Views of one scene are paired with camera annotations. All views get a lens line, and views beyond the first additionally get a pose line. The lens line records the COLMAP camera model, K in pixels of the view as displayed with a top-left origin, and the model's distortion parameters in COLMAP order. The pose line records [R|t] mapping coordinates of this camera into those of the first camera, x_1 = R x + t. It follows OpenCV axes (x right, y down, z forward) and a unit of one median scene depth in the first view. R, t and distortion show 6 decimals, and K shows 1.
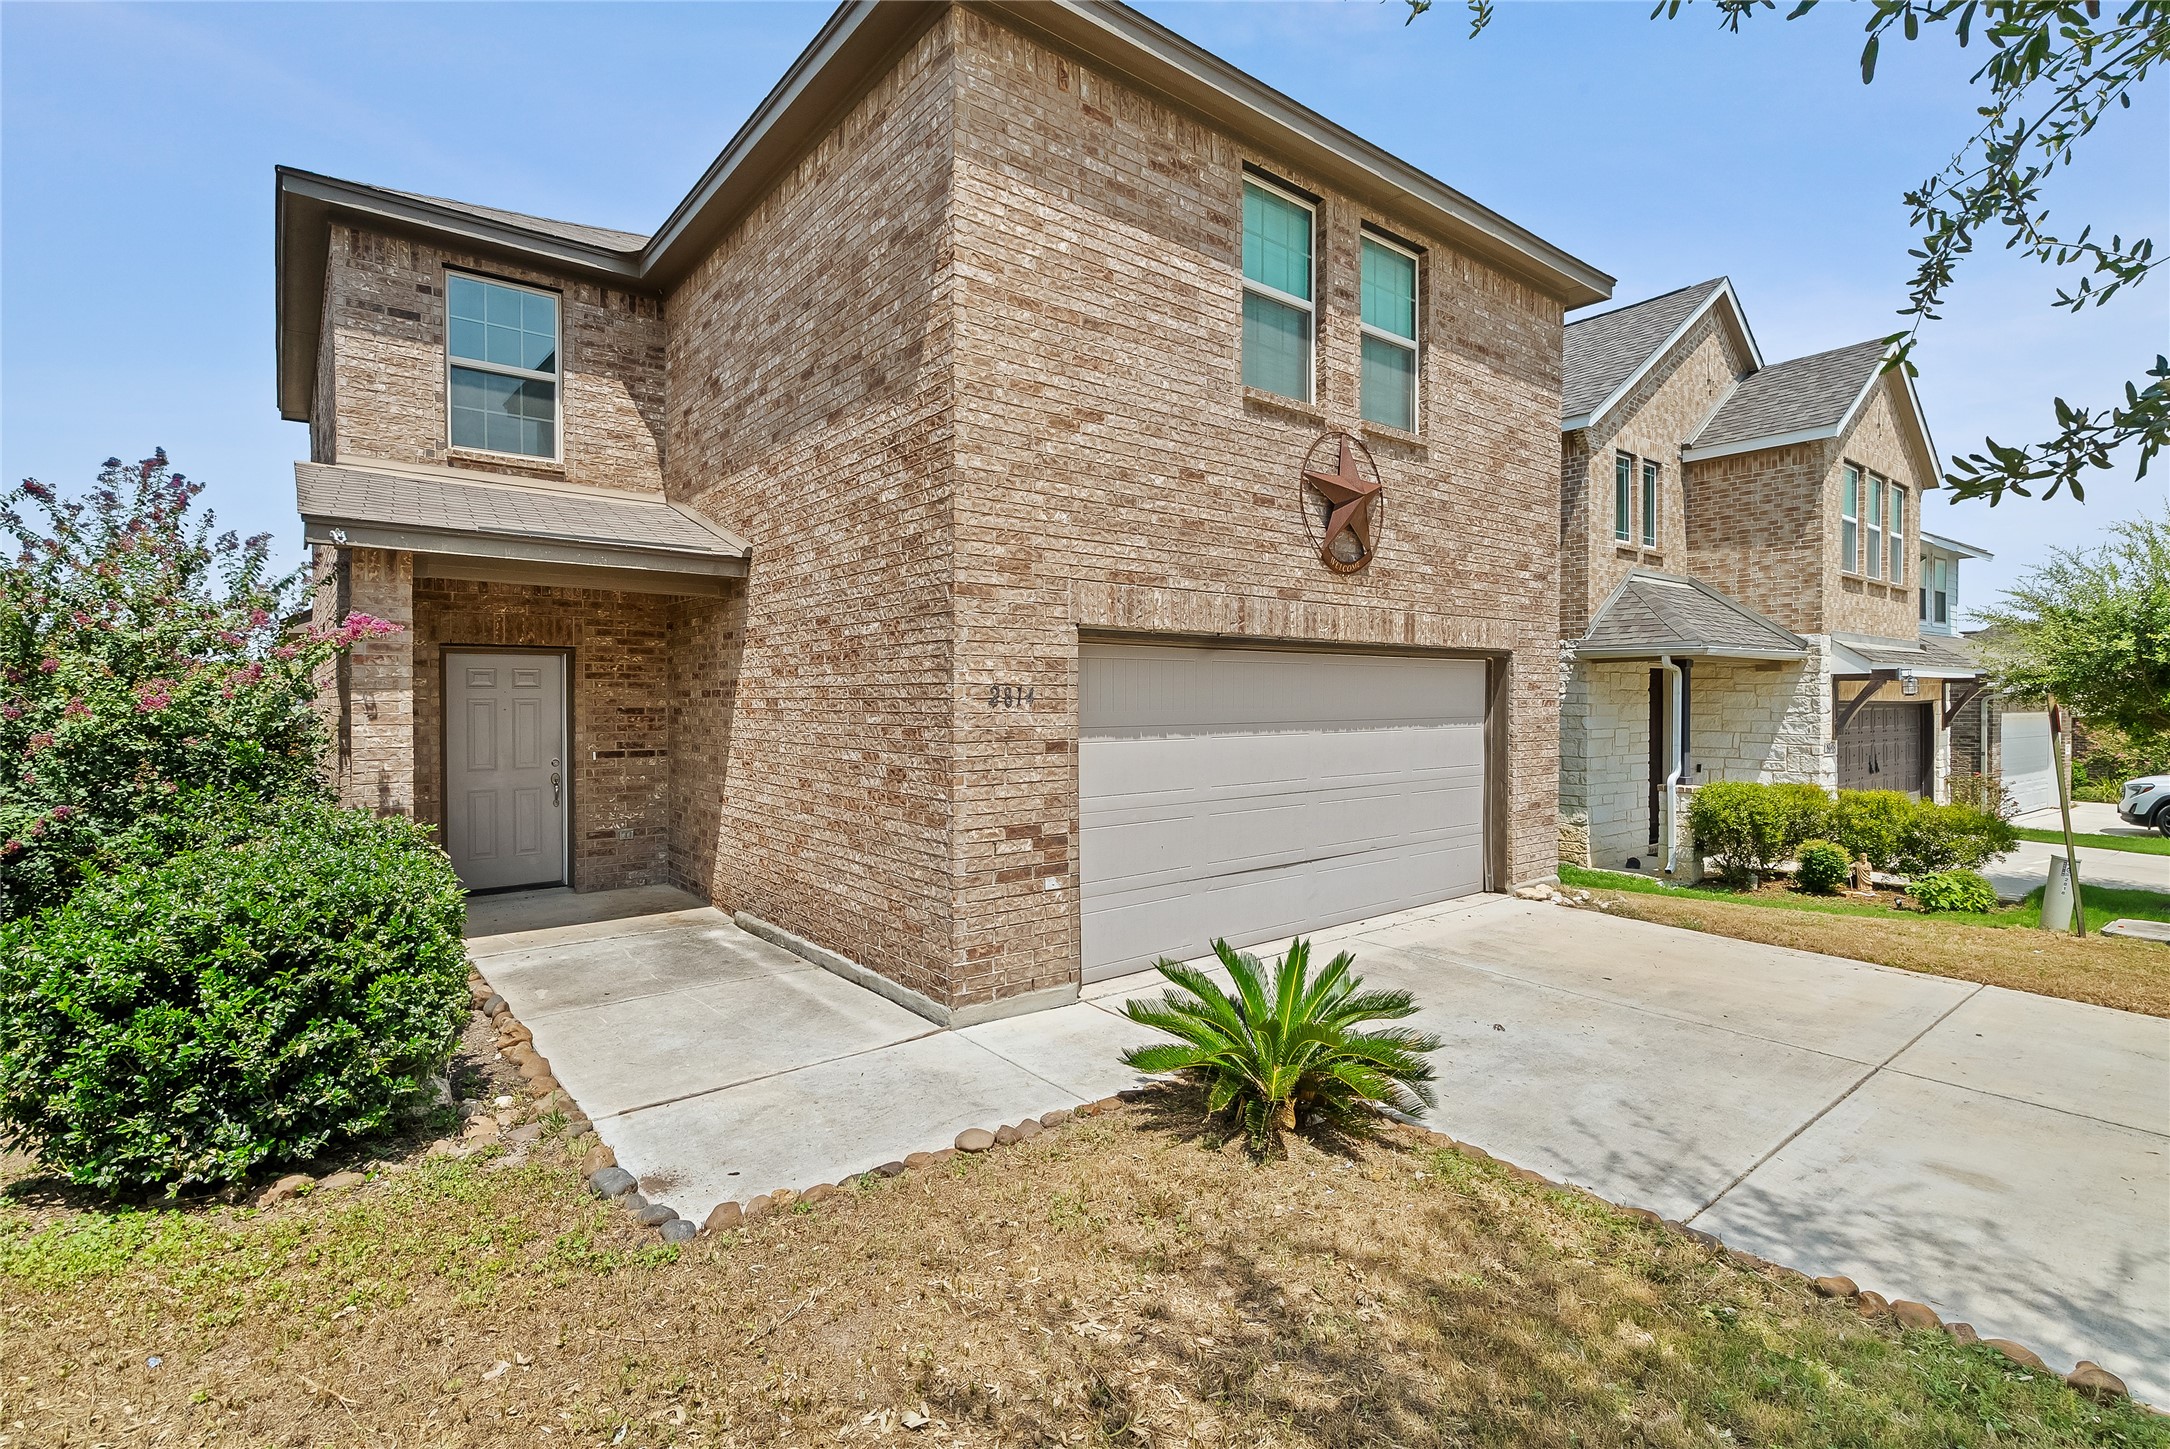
lens RADIAL K [[1005.3, 0, 1085.0], [0, 1005.3, 724.5], [0, 0, 1]] dist [-0.002388, 0.000035]
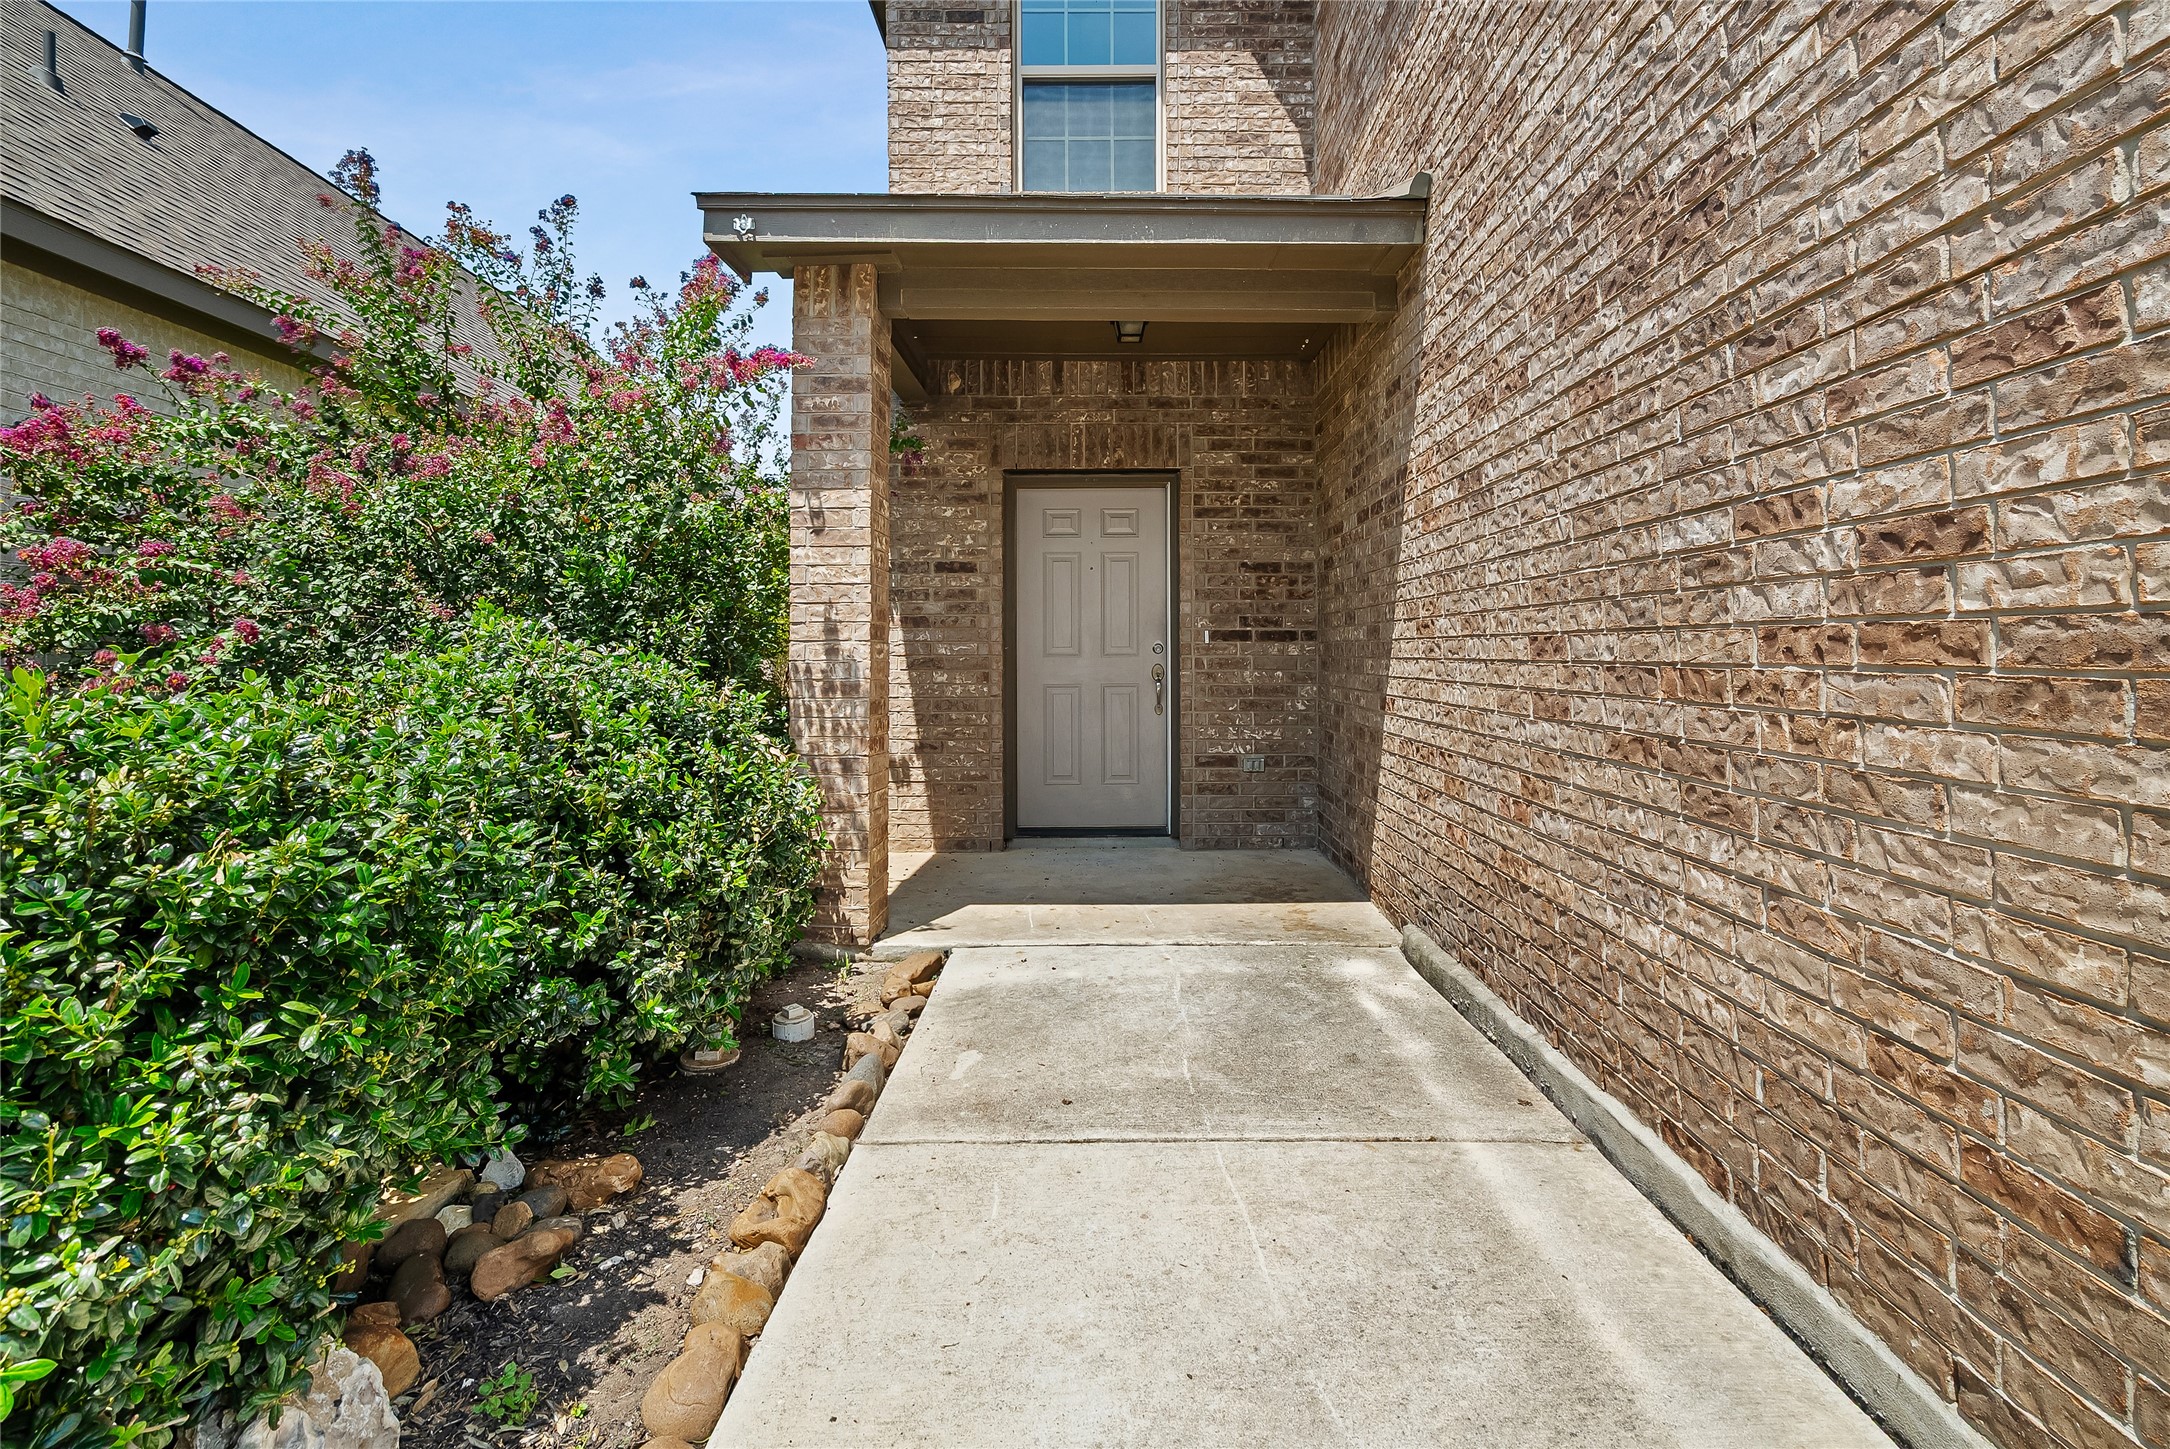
lens RADIAL K [[1047.4, 0, 1095.7], [0, 1047.4, 641.9], [0, 0, 1]] dist [-0.001565, 0.000142]
pose [[0.773491, -0.010757, -0.633716, -0.140193], [-0.010955, 0.999480, -0.030337, 0.065541], [0.633713, 0.030408, 0.772970, 0.516926]]
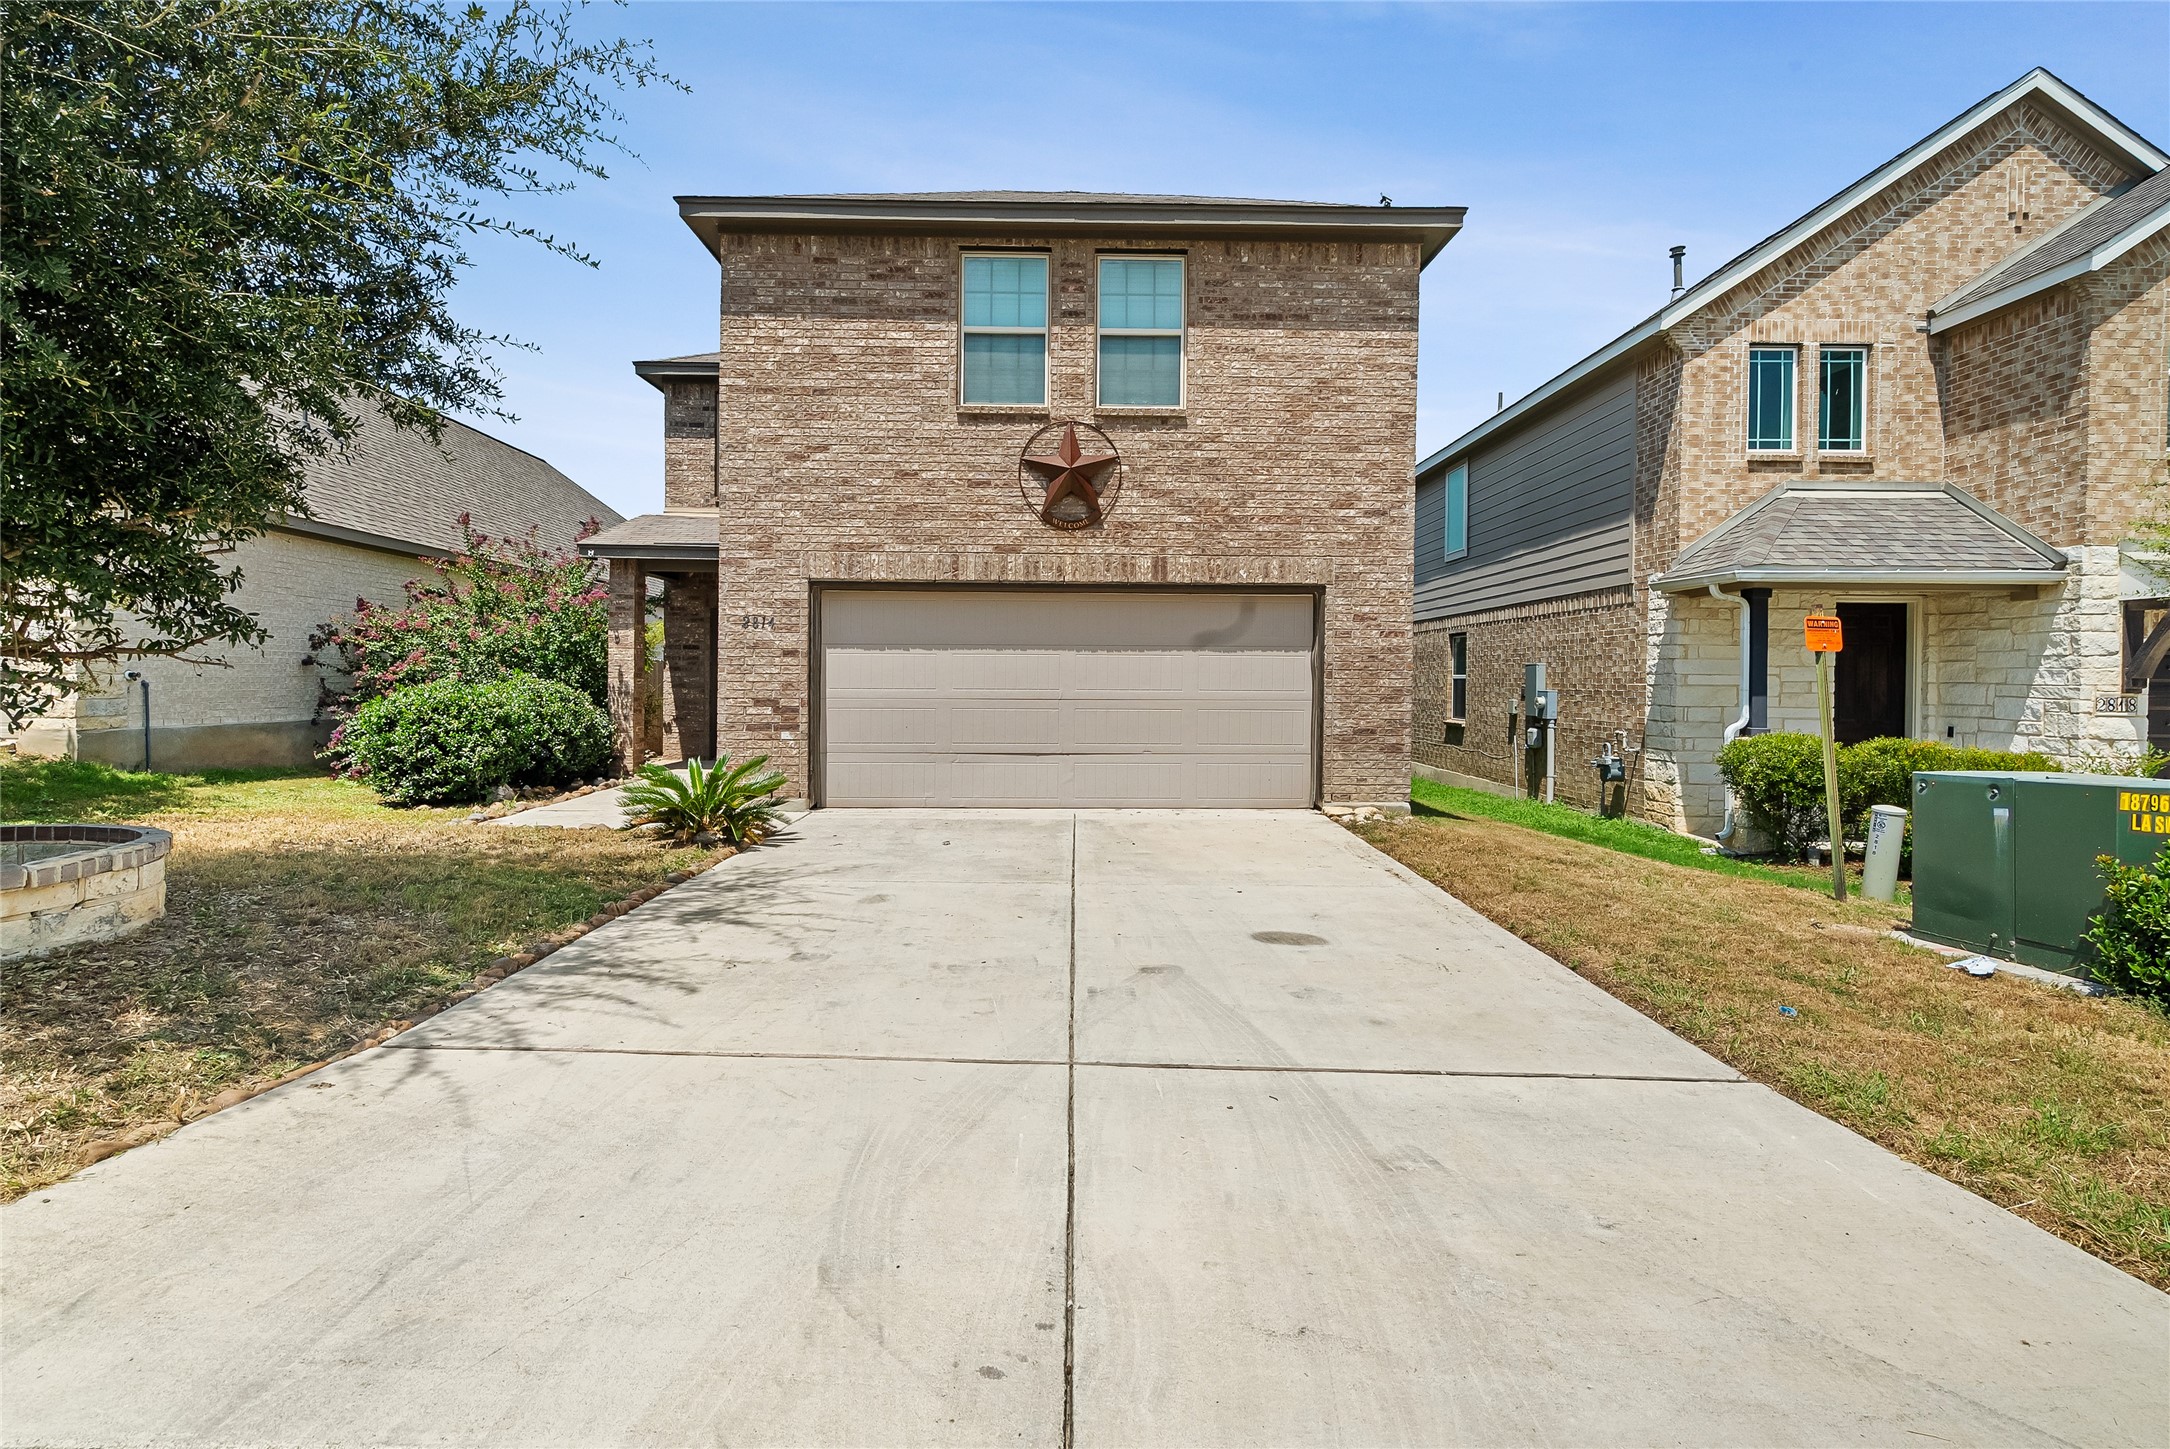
lens RADIAL K [[1035.6, 0, 1084.3], [0, 1035.6, 703.8], [0, 0, 1]] dist [-0.002940, 0.000165]
pose [[0.794679, 0.023229, -0.606585, 1.056567], [-0.024420, 0.999682, 0.006291, 0.063114], [0.606538, 0.009814, 0.794994, -0.044941]]
